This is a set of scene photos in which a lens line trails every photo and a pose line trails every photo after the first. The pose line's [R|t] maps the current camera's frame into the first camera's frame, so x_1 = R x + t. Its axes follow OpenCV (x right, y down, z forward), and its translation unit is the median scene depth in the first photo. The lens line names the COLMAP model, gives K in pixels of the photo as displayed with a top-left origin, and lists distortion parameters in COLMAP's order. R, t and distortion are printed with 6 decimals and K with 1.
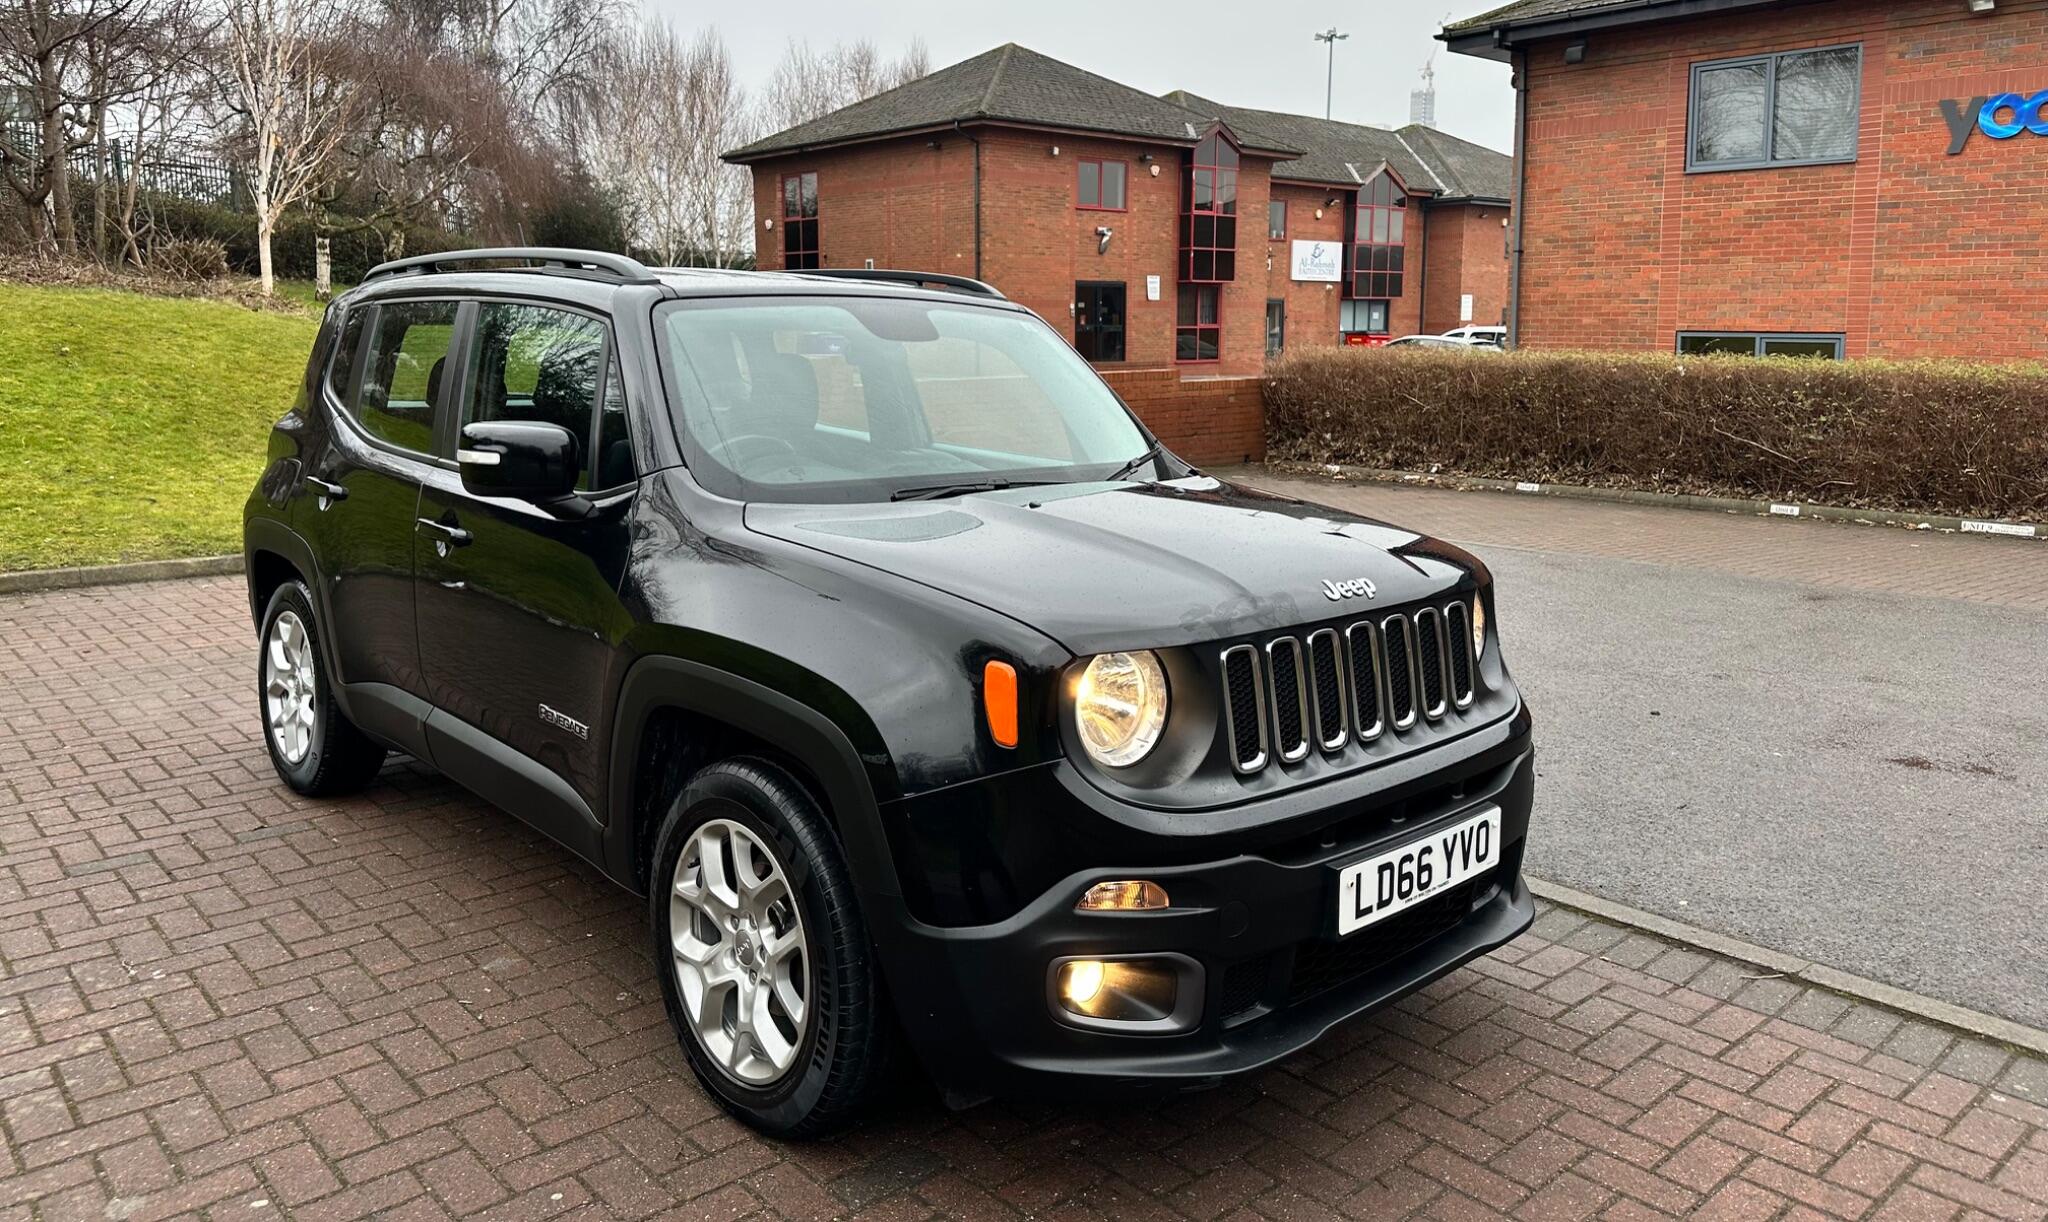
lens RADIAL K [[1423.7, 0, 1004.9], [0, 1423.7, 477.5], [0, 0, 1]] dist [0.035952, -0.034267]
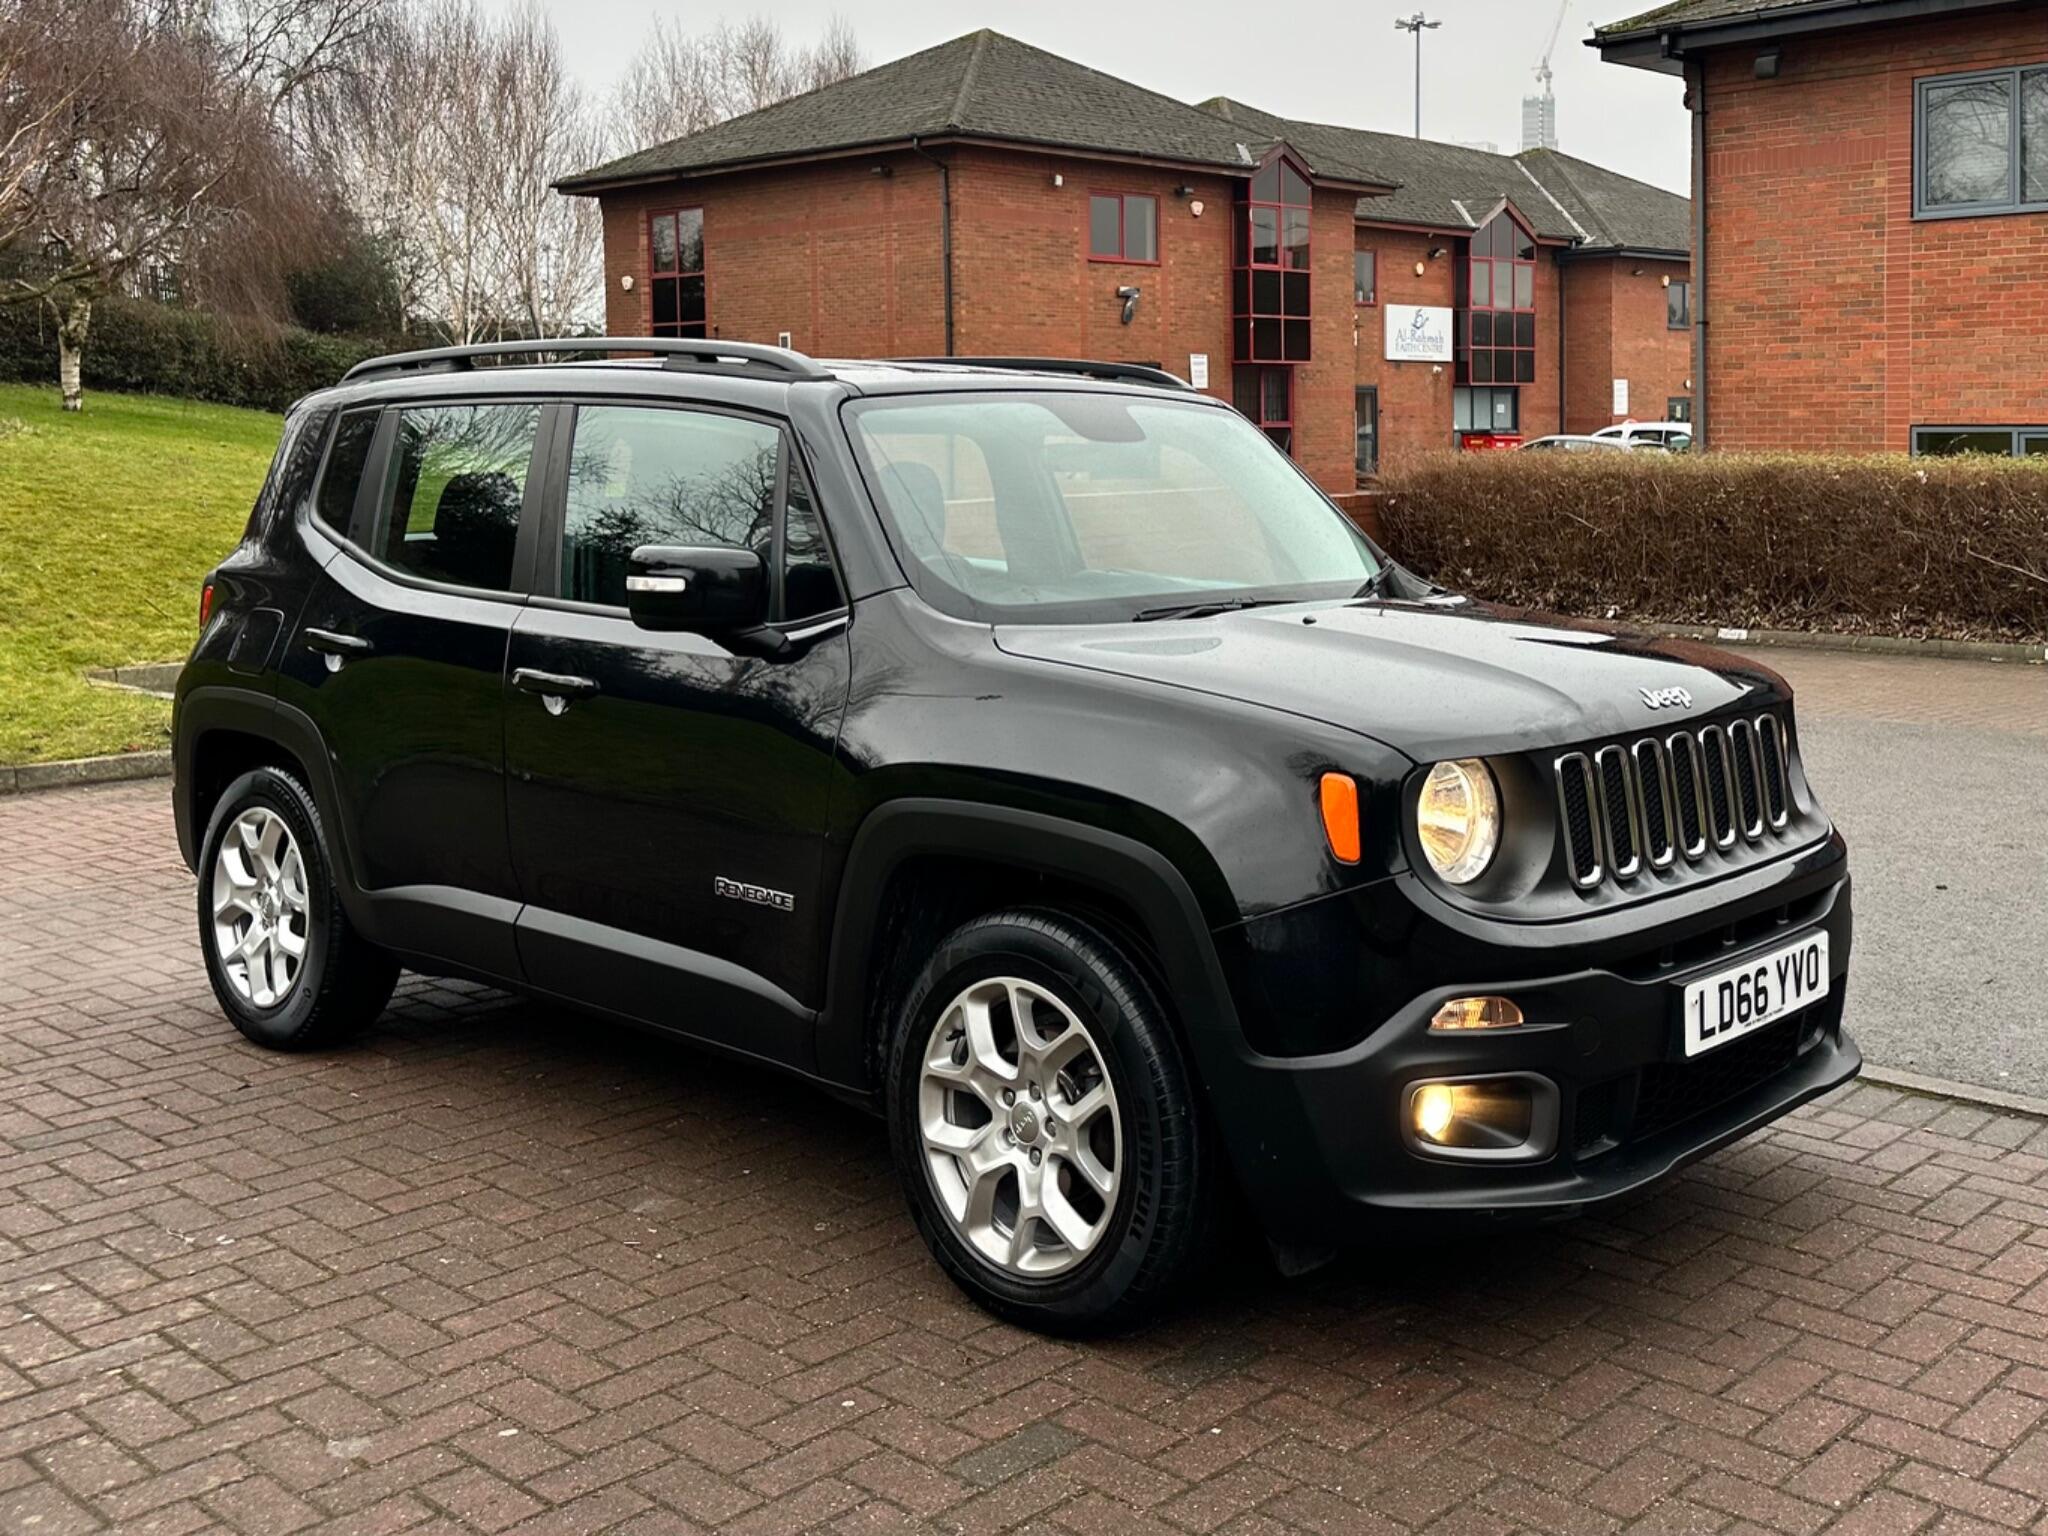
lens RADIAL K [[2111.4, 0, 1229.3], [0, 2111.4, 455.8], [0, 0, 1]] dist [0.018610, 0.000000]
pose [[0.991383, -0.013564, 0.130291, -0.170021], [0.025557, 0.995539, -0.090819, 0.029940], [-0.128478, 0.093366, 0.987307, -0.267663]]
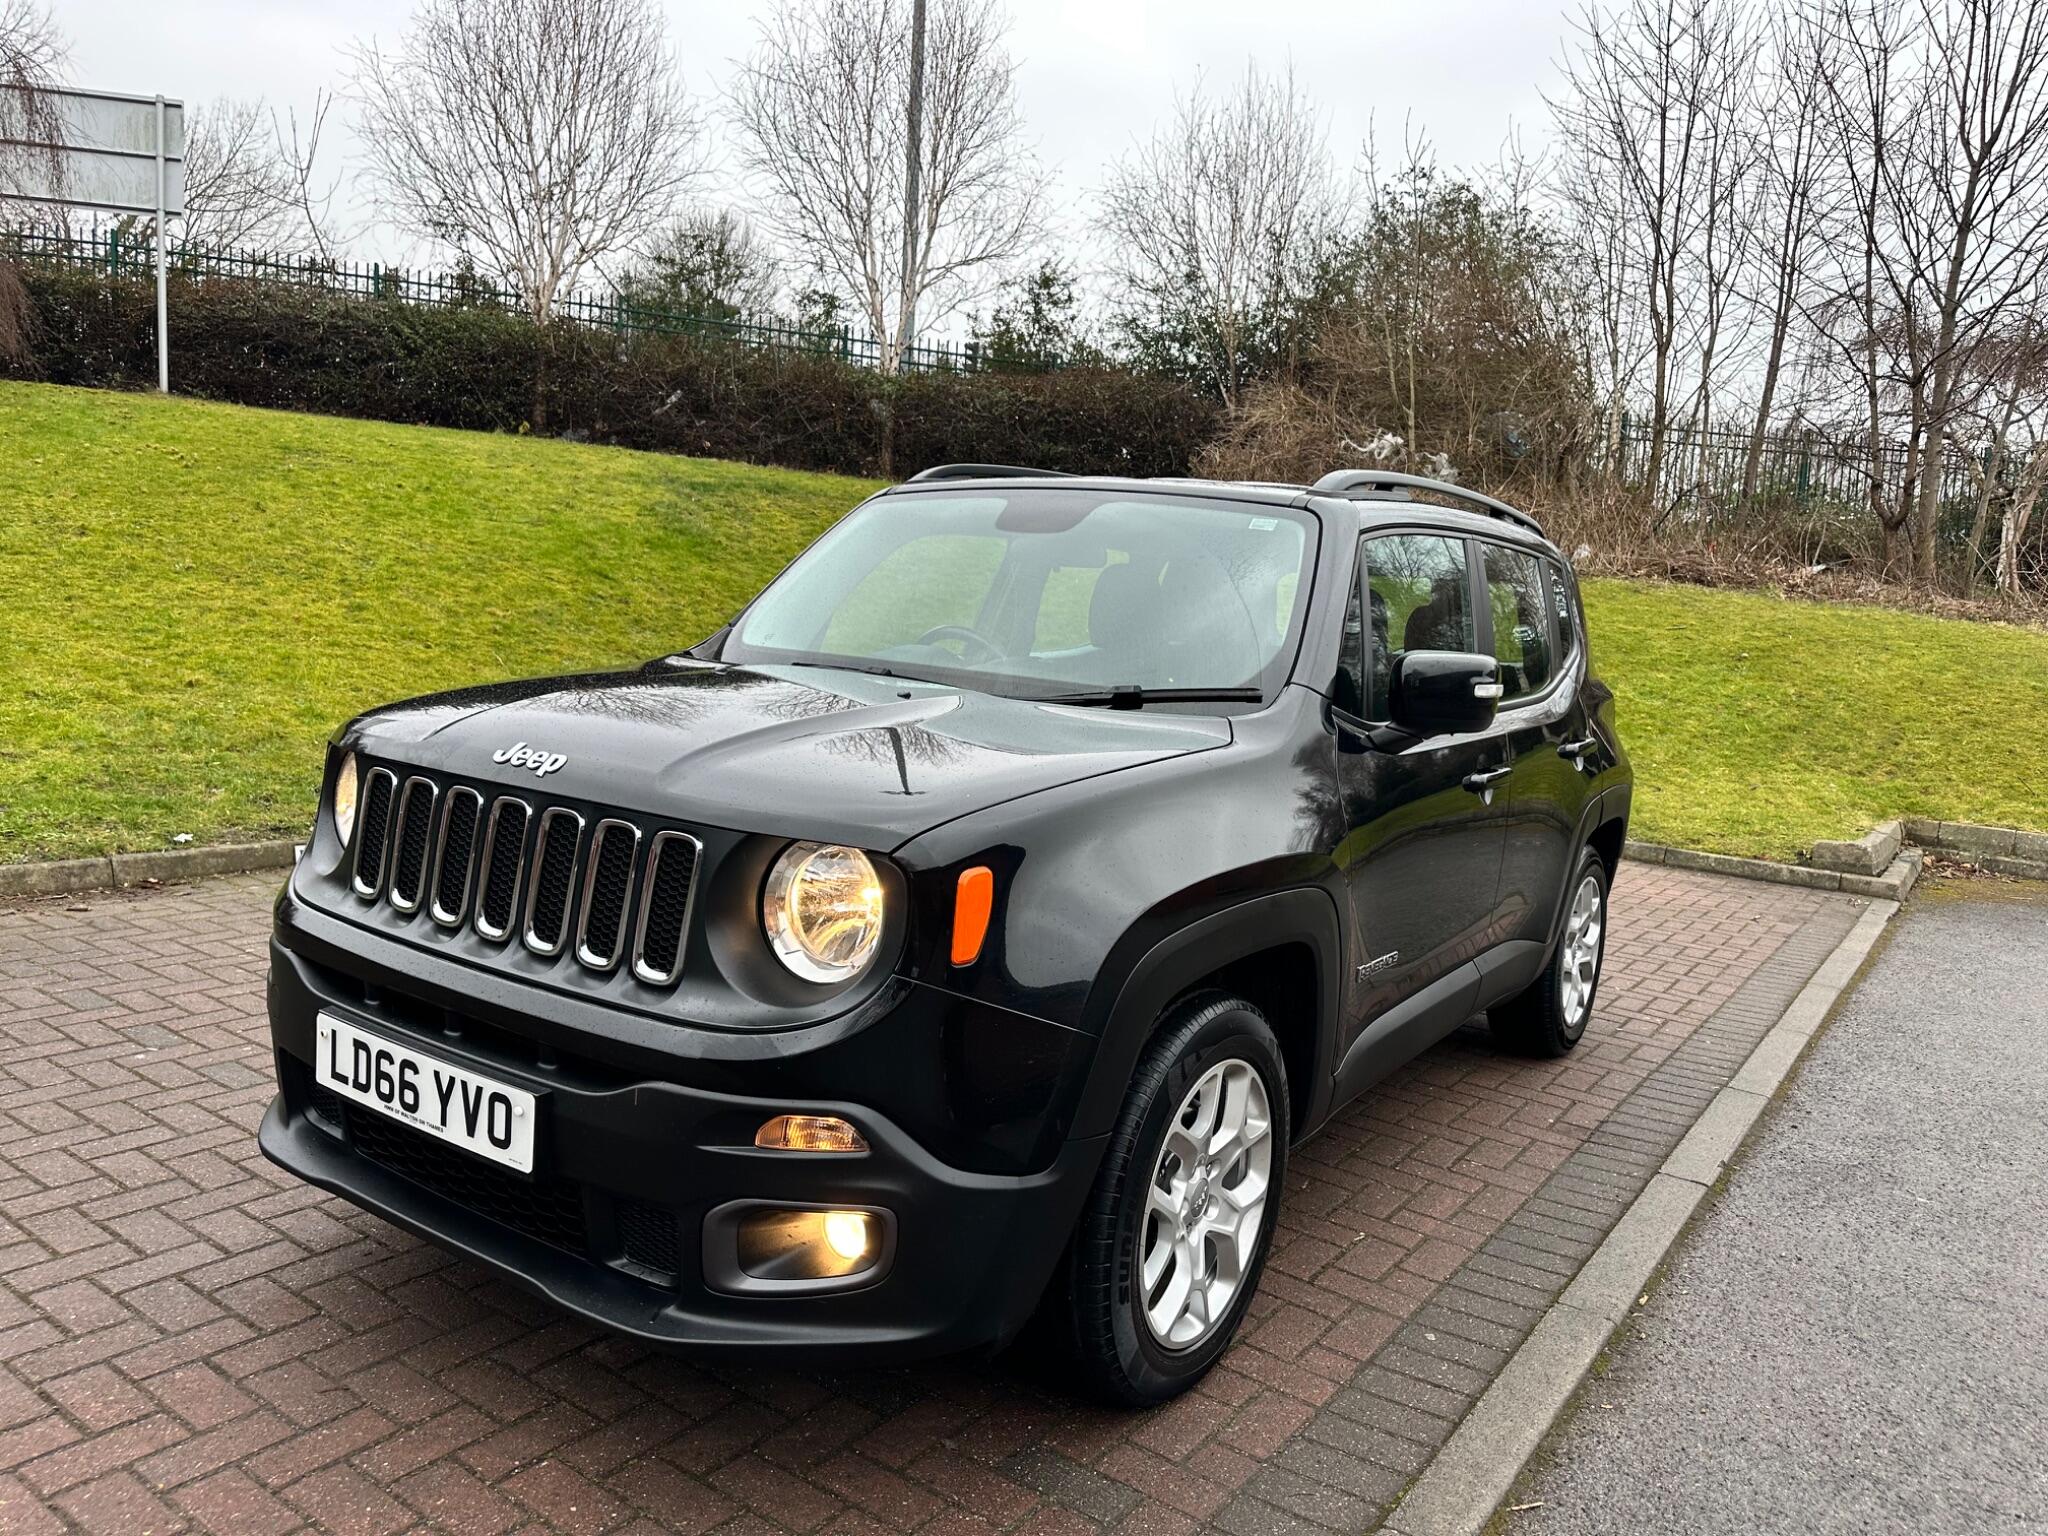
lens RADIAL K [[1430.3, 0, 1011.0], [0, 1430.3, 802.7], [0, 0, 1]] dist [0.021925, -0.022505]
pose [[0.242222, 0.139866, -0.960086, 0.846935], [-0.162665, 0.981402, 0.101933, -0.018932], [0.956488, 0.131482, 0.260469, 0.811357]]
